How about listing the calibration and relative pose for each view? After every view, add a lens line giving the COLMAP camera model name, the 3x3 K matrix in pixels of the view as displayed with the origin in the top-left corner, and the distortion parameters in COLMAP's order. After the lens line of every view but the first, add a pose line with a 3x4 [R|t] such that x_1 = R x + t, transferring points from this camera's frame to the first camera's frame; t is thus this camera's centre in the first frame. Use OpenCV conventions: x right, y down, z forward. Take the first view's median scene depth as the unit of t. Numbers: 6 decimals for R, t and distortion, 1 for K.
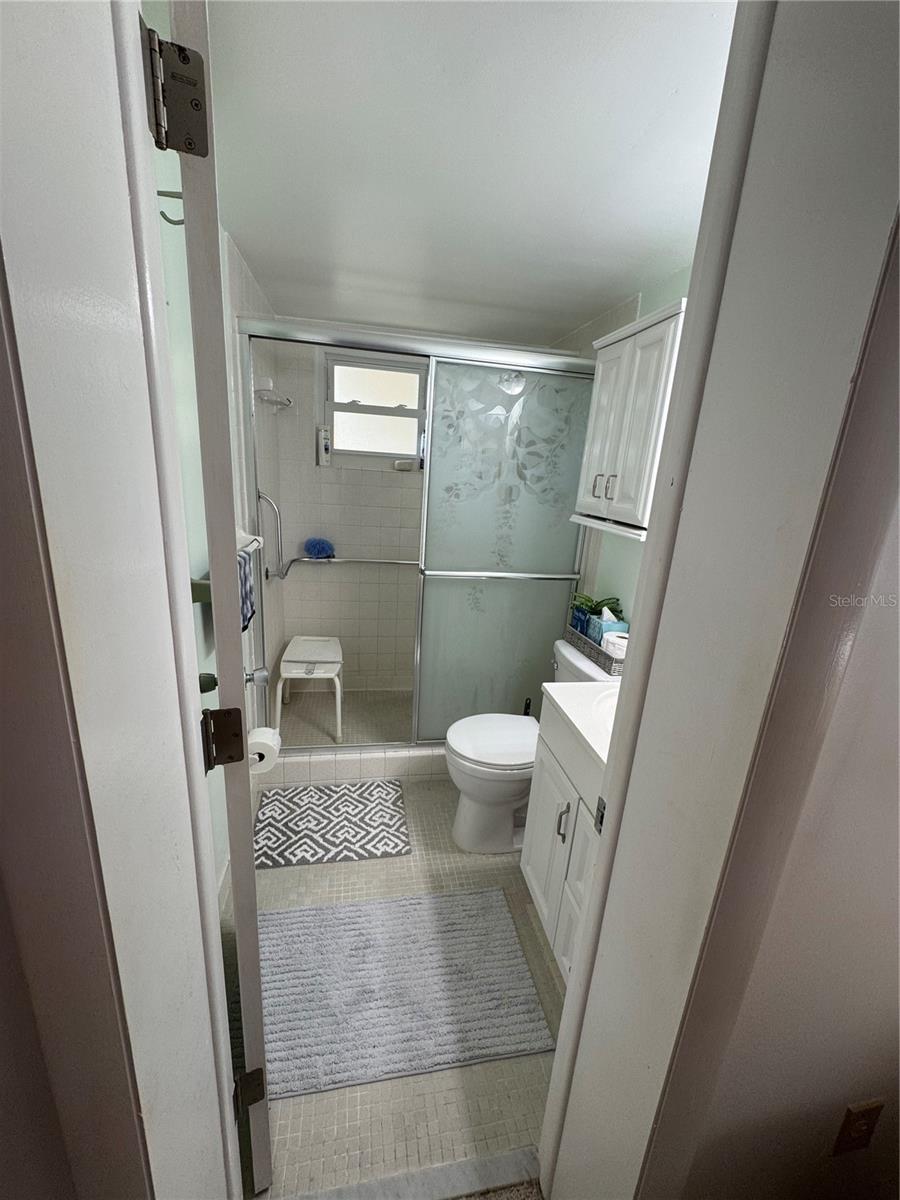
lens RADIAL K [[477.5, 0, 448.1], [0, 477.5, 600.5], [0, 0, 1]] dist [-0.007594, 0.001688]
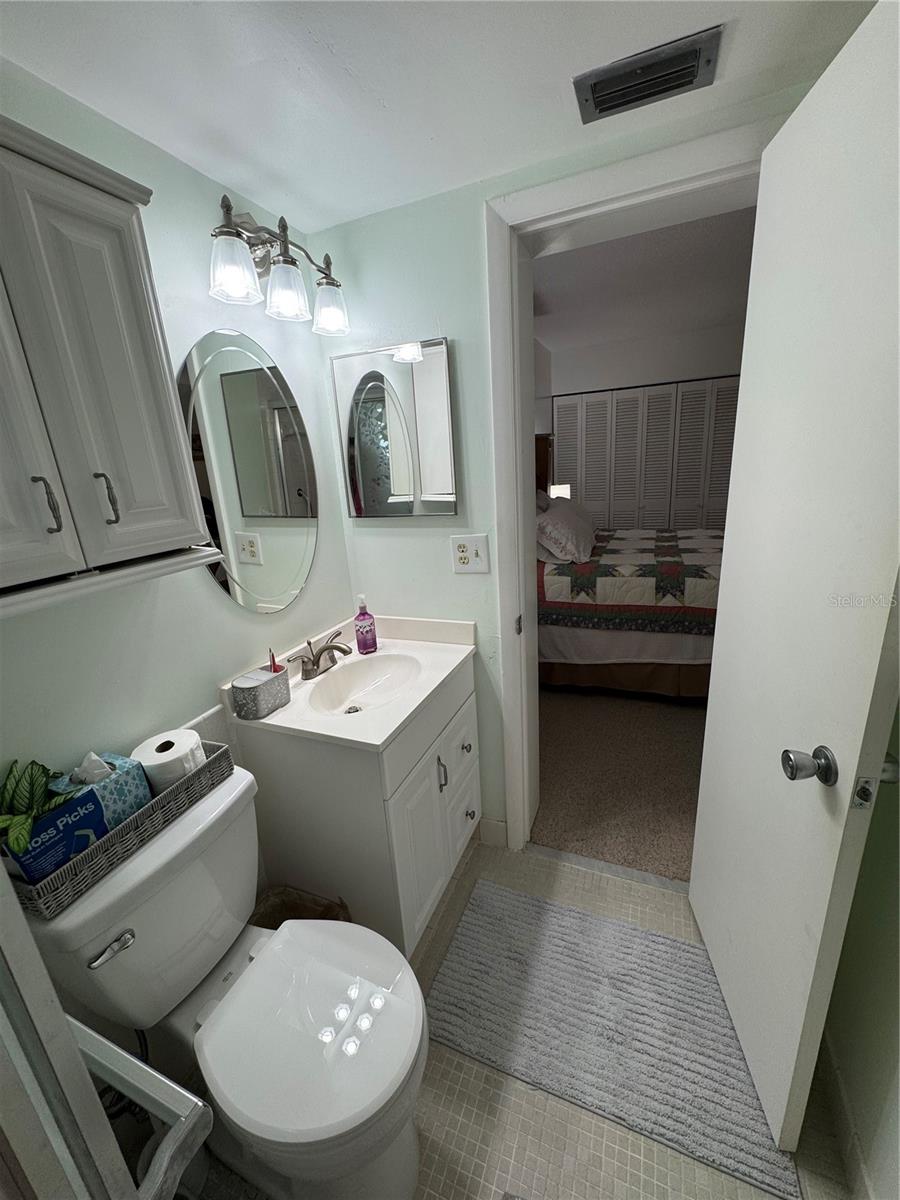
lens RADIAL K [[477.5, 0, 451.8], [0, 477.5, 598.5], [0, 0, 1]] dist [-0.007594, 0.001688]
pose [[-0.838676, -0.163602, 0.519478, -0.232348], [0.157657, 0.840052, 0.519092, -0.363245], [-0.521313, 0.517249, -0.678738, 1.249356]]
